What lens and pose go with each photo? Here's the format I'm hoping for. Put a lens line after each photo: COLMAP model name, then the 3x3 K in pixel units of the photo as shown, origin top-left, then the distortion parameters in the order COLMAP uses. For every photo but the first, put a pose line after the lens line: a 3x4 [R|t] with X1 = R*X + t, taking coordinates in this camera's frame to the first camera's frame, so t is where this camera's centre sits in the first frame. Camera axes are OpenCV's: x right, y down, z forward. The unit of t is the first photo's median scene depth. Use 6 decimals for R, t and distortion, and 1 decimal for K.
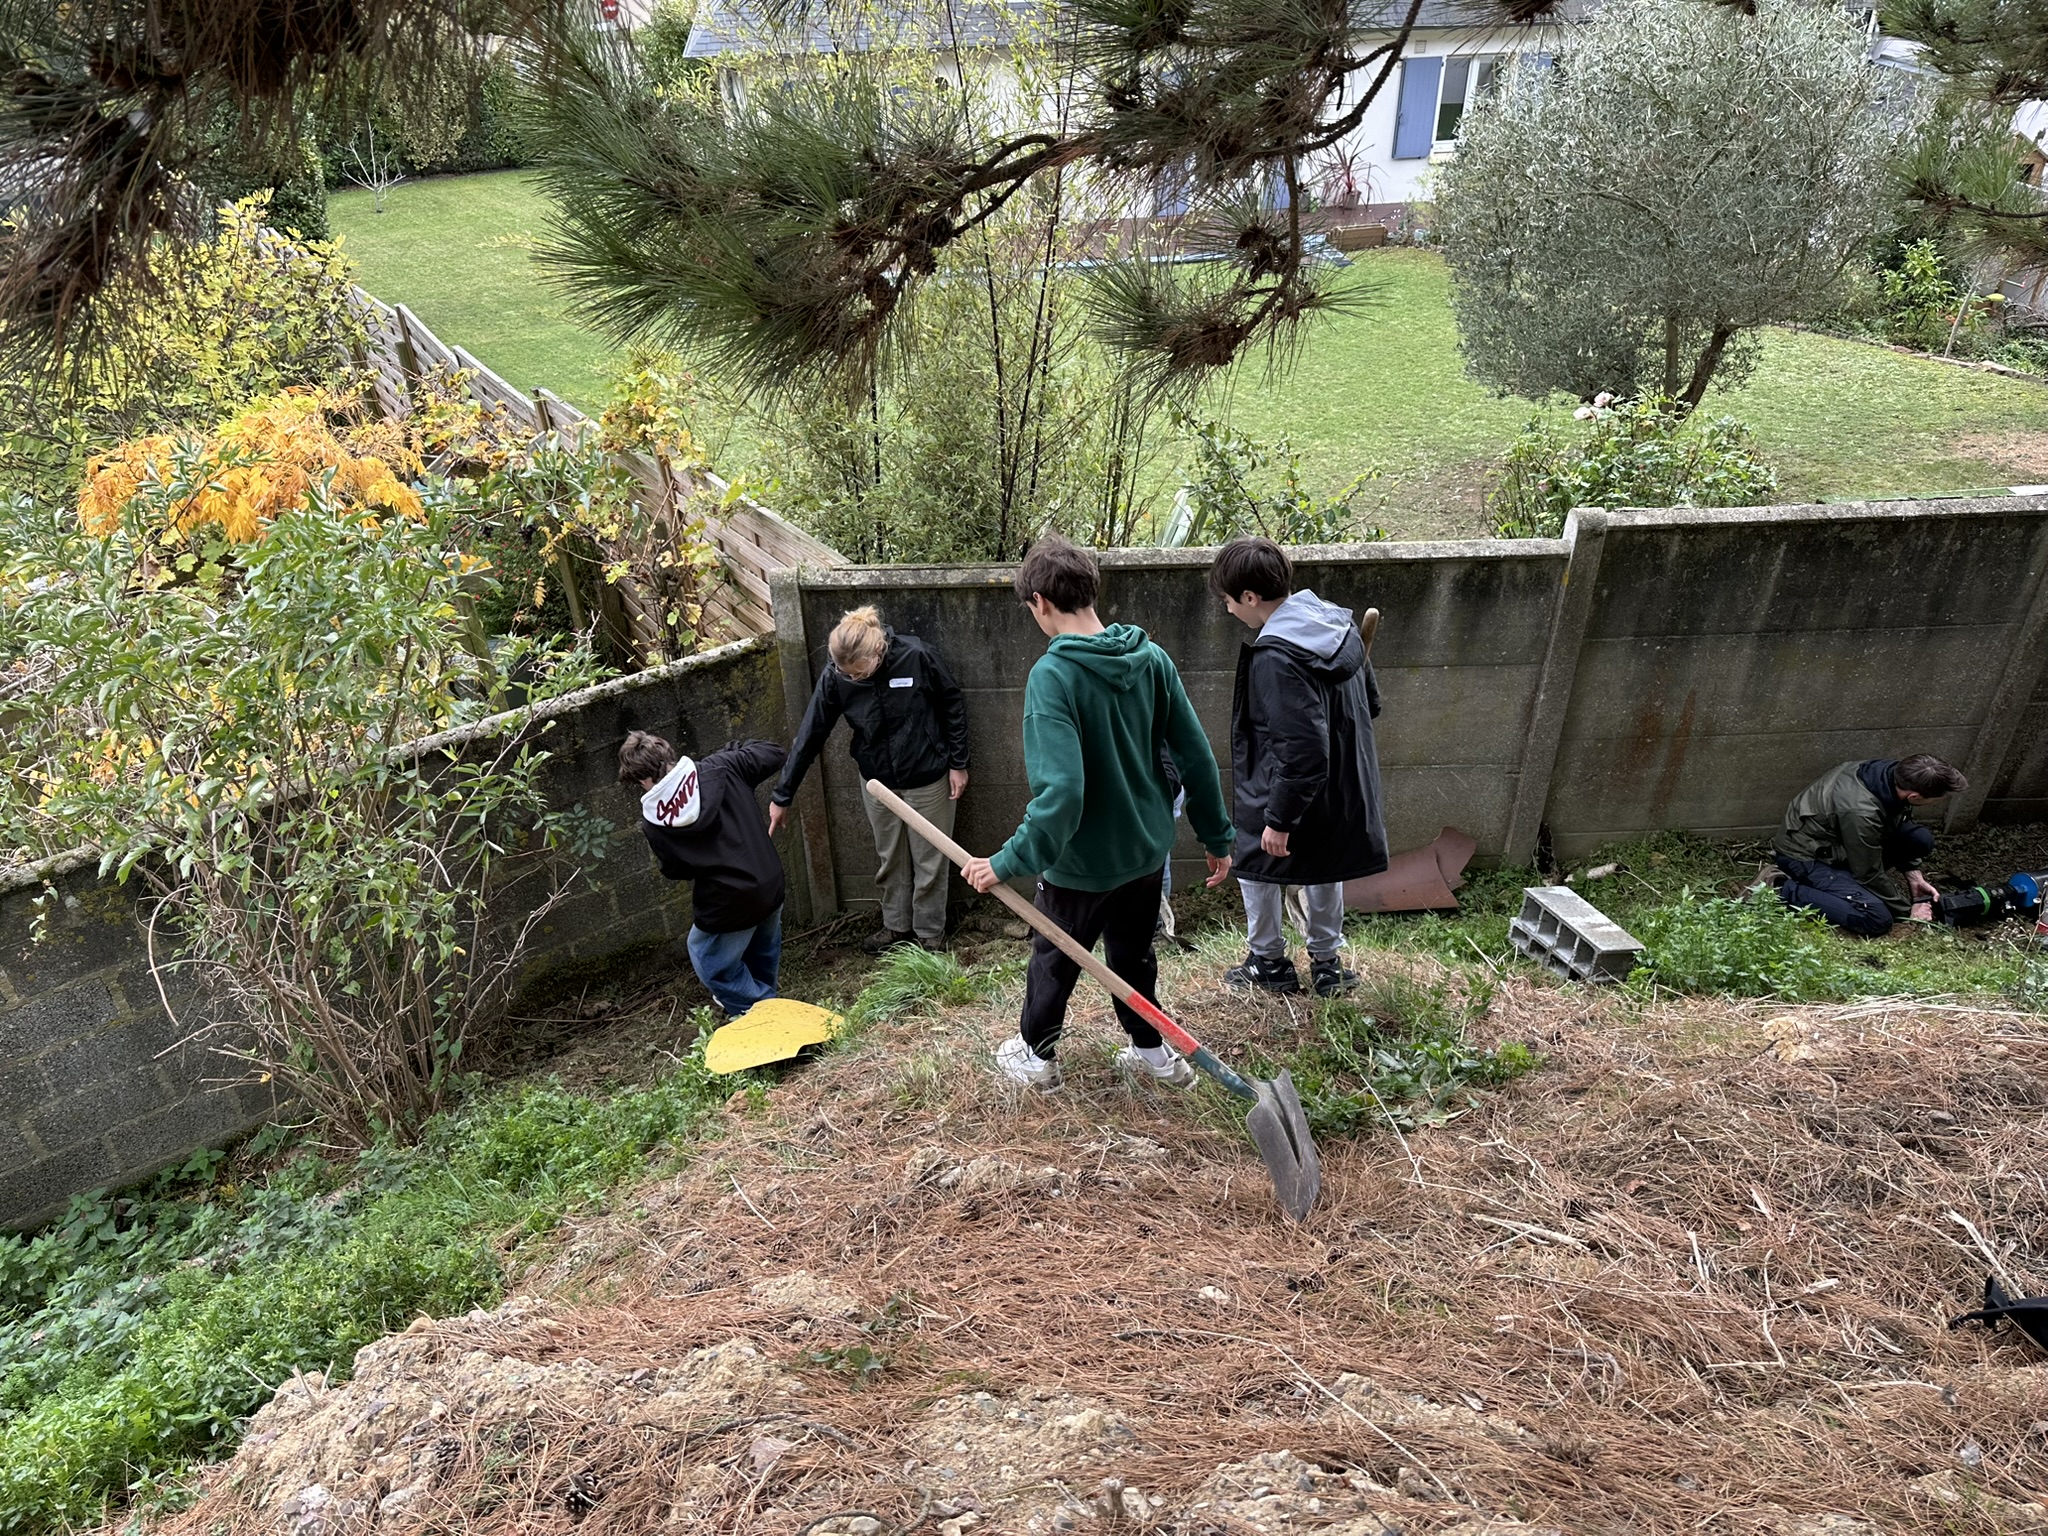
lens RADIAL K [[1456.3, 0, 1005.3], [0, 1456.3, 768.4], [0, 0, 1]] dist [0.005638, -0.010424]
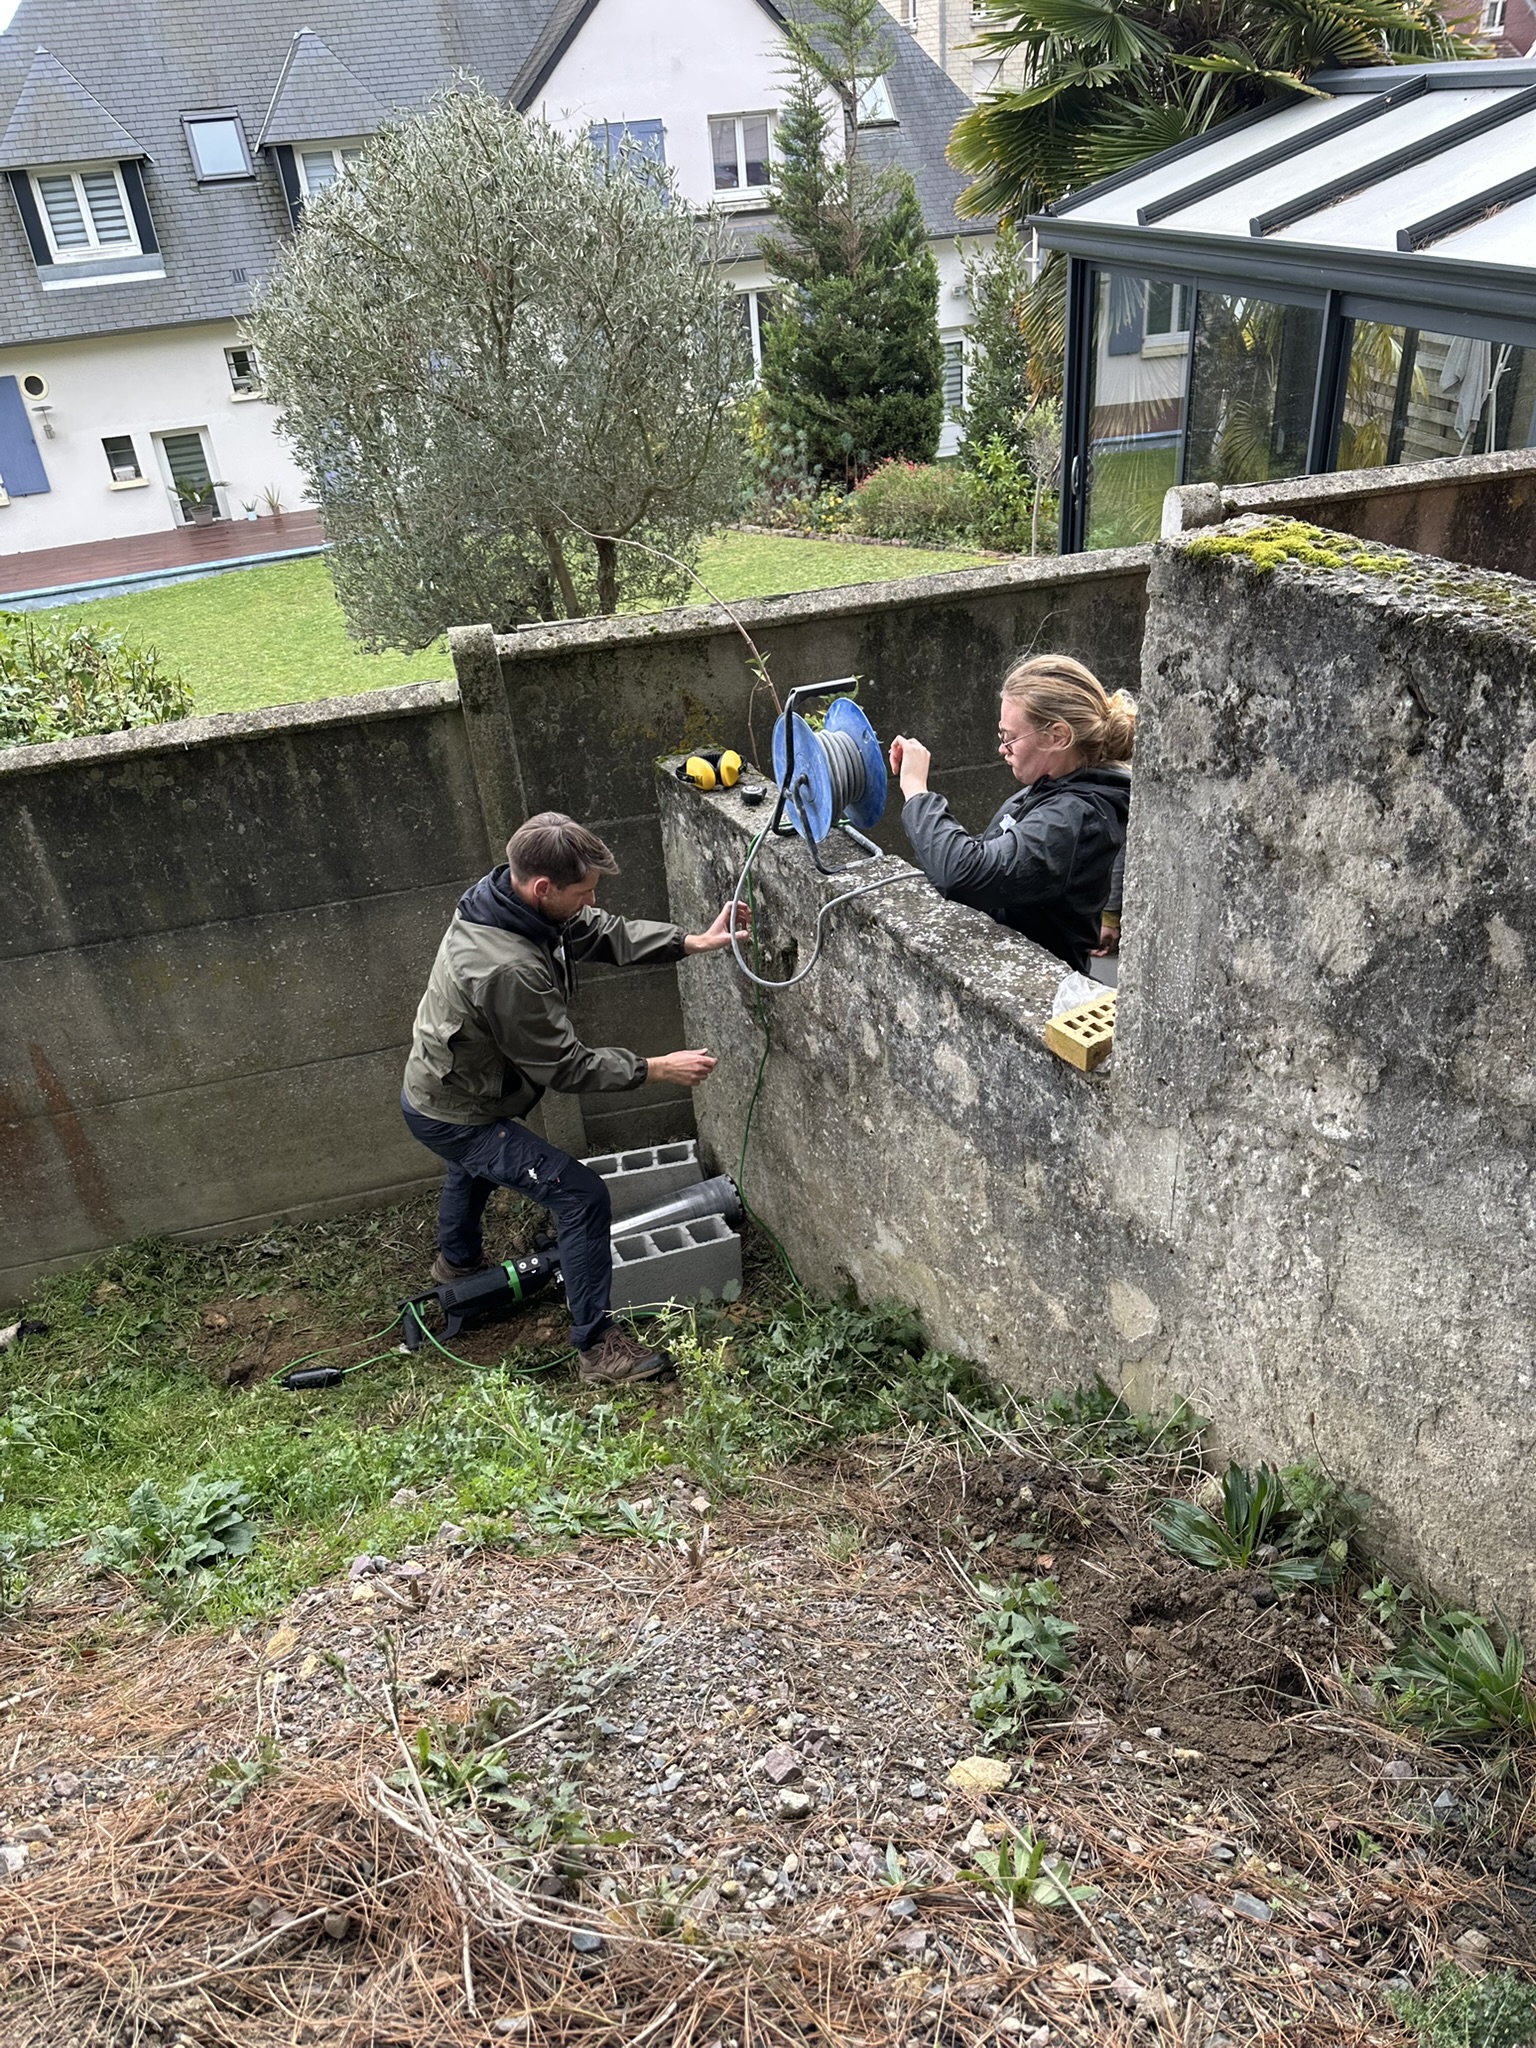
lens RADIAL K [[1423.4, 0, 758.7], [0, 1423.4, 1029.3], [0, 0, 1]] dist [0.183043, -0.384315]
pose [[0.974381, -0.159893, 0.158161, 0.706534], [0.164360, 0.986279, -0.015486, 0.003408], [-0.153515, 0.041084, 0.987292, 0.315550]]
